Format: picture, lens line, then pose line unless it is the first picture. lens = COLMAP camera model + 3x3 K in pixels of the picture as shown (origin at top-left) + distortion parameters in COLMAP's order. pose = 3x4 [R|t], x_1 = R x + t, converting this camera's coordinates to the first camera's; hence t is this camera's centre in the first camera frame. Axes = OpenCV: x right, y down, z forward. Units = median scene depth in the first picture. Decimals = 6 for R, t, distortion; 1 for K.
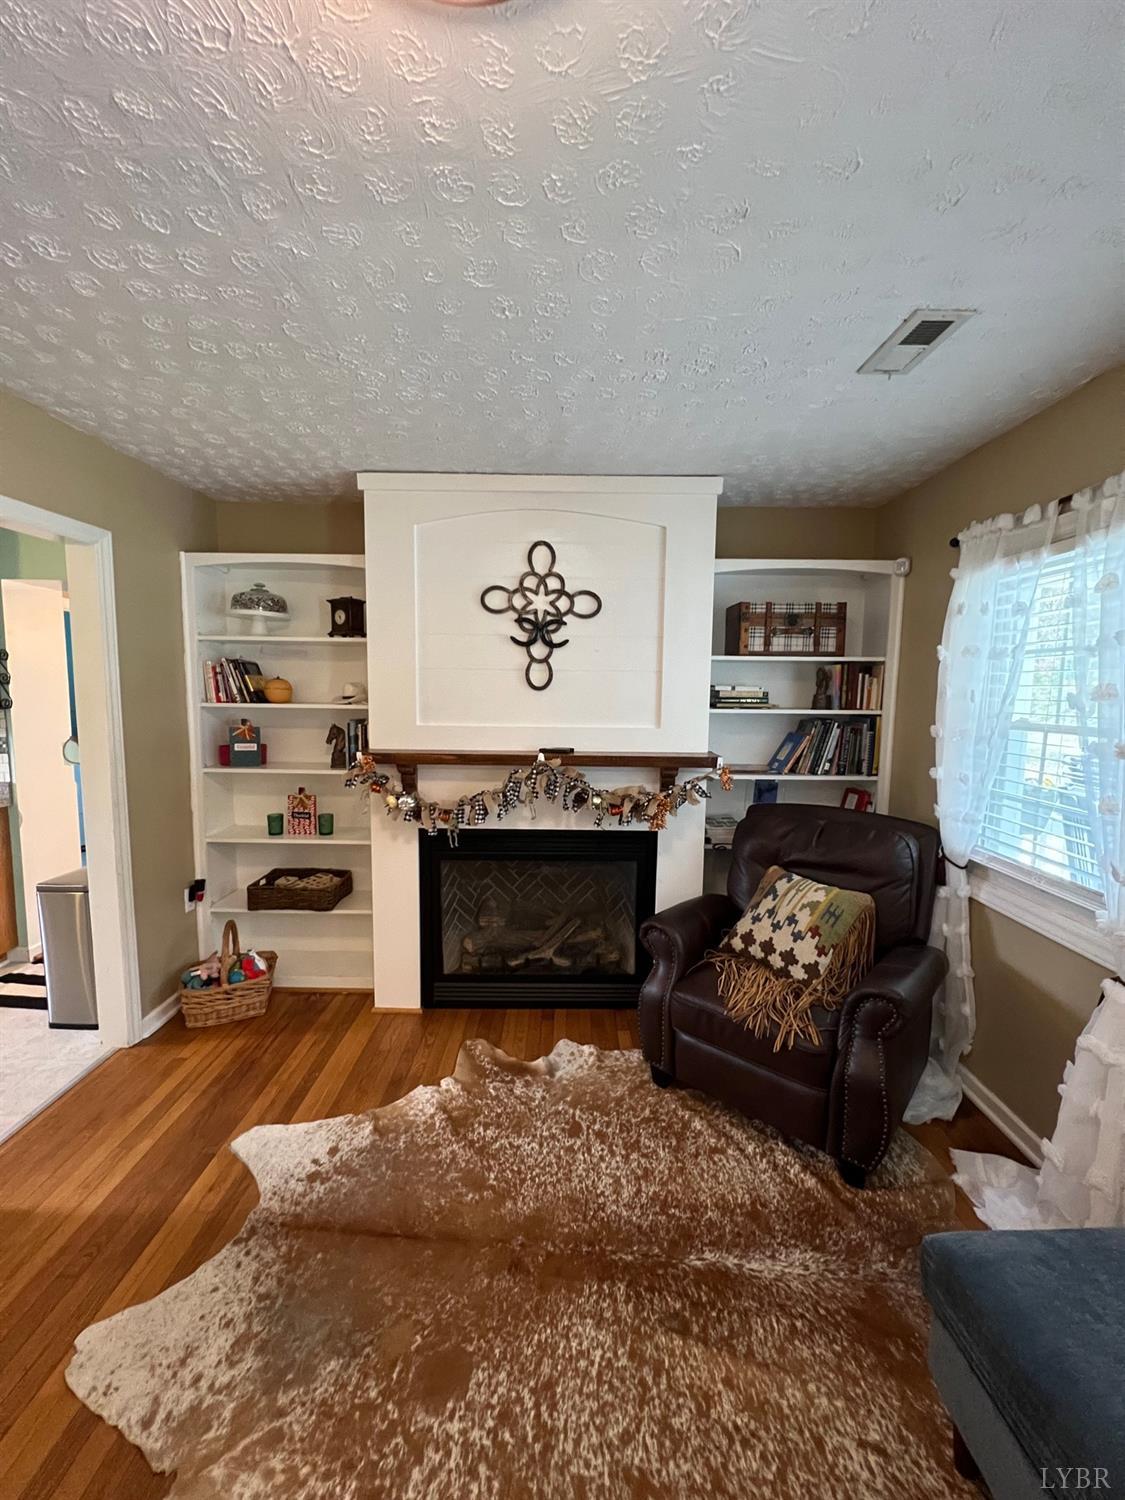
lens RADIAL K [[600.7, 0, 566.4], [0, 600.7, 749.7], [0, 0, 1]] dist [-0.004070, 0.002127]
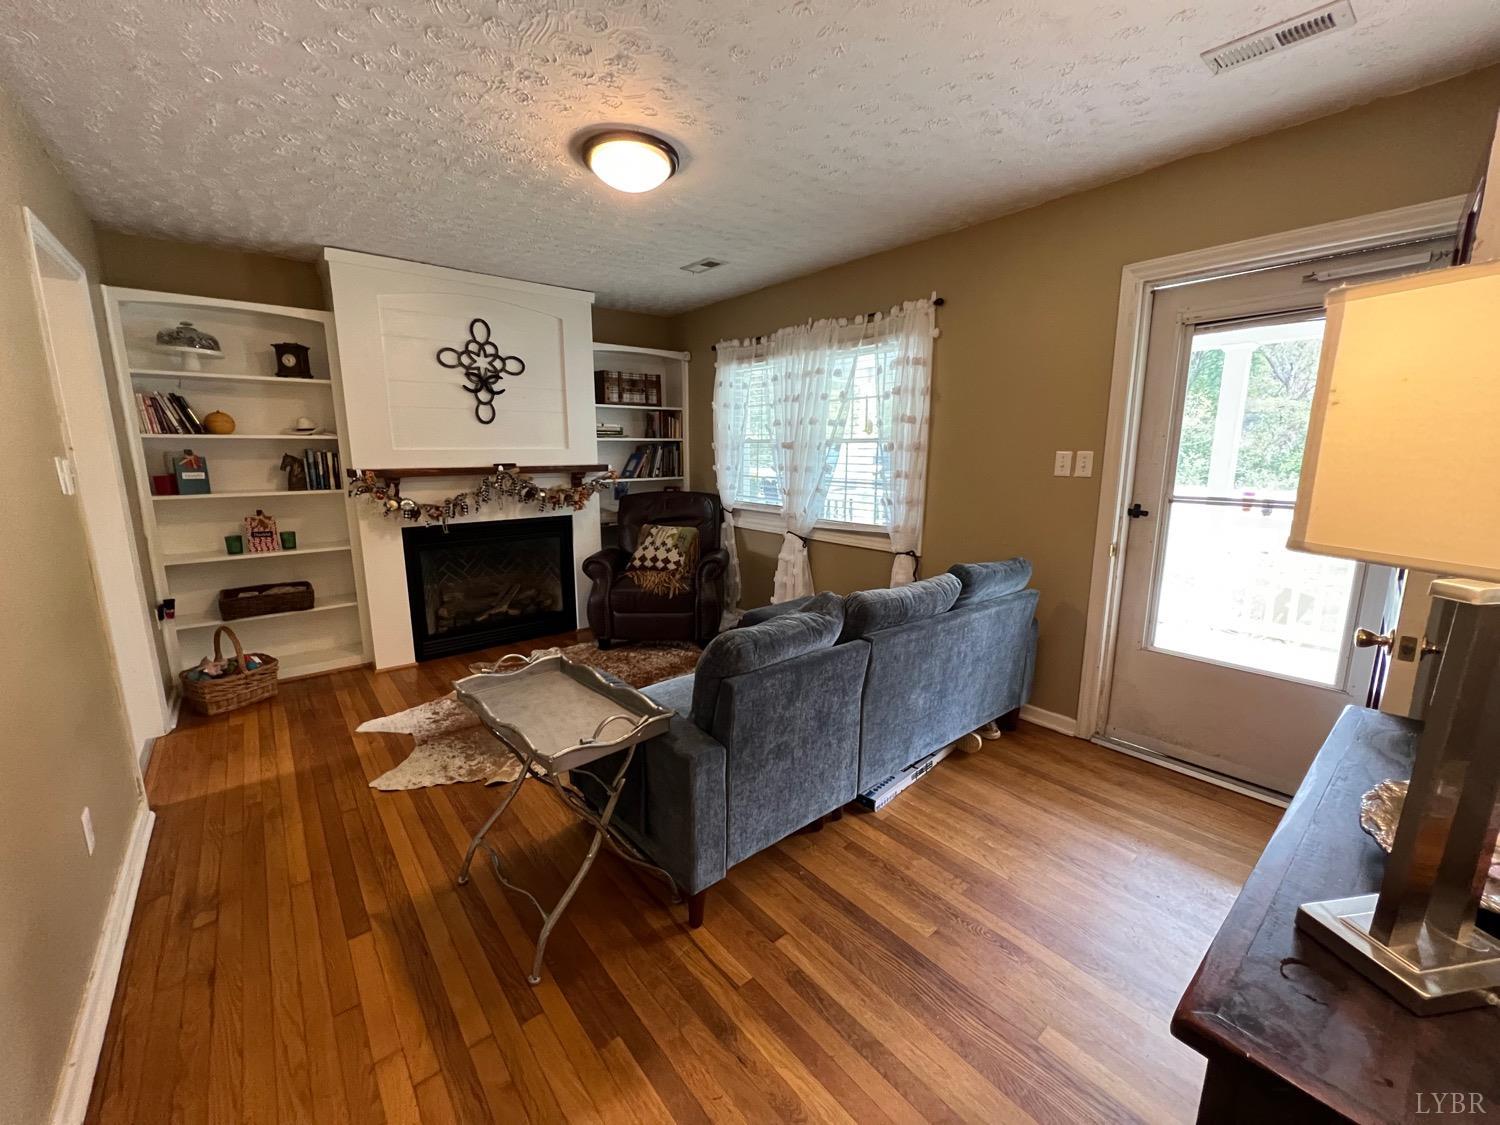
lens RADIAL K [[600.7, 0, 747.7], [0, 600.7, 557.8], [0, 0, 1]] dist [-0.004070, 0.002127]
pose [[0.771794, -0.127214, 0.623017, -0.510871], [0.072115, 0.990973, 0.113012, 0.104900], [-0.631770, -0.042293, 0.774001, -0.545798]]
